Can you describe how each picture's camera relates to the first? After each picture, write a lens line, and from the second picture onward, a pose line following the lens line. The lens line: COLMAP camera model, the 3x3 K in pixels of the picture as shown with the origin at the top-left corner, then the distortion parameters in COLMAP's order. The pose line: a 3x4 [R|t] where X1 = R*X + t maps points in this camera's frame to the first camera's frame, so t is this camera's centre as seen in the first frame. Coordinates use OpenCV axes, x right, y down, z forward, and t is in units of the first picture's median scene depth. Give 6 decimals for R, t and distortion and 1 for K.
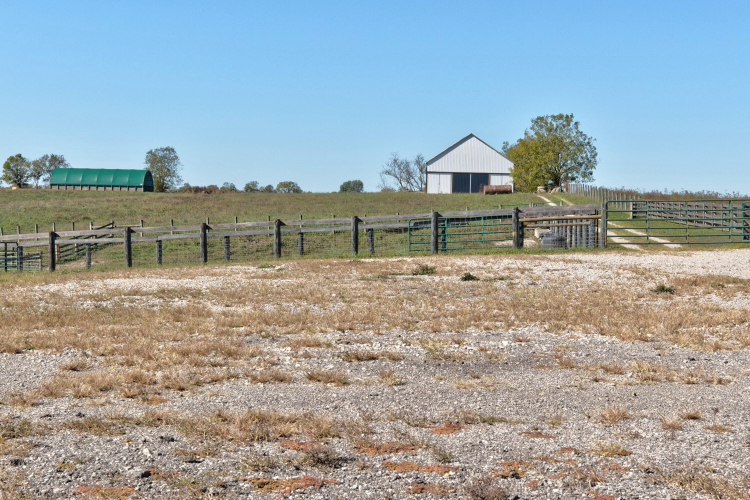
lens RADIAL K [[756.1, 0, 375.0], [0, 756.1, 250.0], [0, 0, 1]] dist [-0.000947, -0.001539]
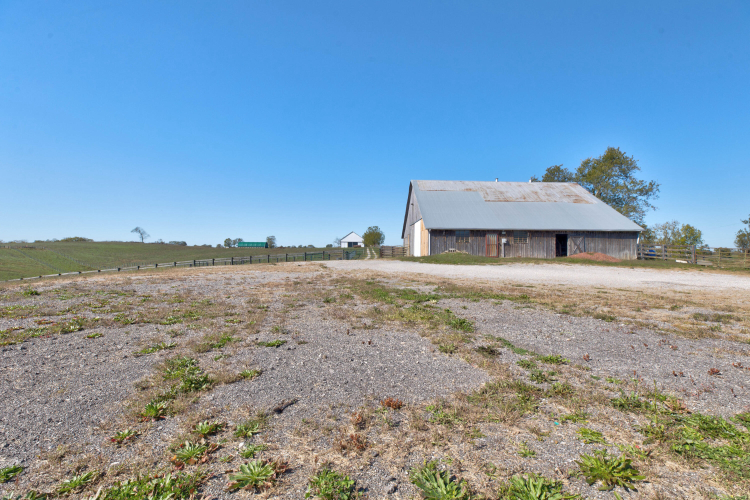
lens RADIAL K [[346.8, 0, 375.0], [0, 346.8, 250.0], [0, 0, 1]] dist [0.000225, 0.000040]
pose [[0.968659, -0.016032, 0.247877, -0.208543], [0.034110, 0.997047, -0.068809, 0.064537], [-0.246042, 0.075107, 0.966345, -0.744084]]
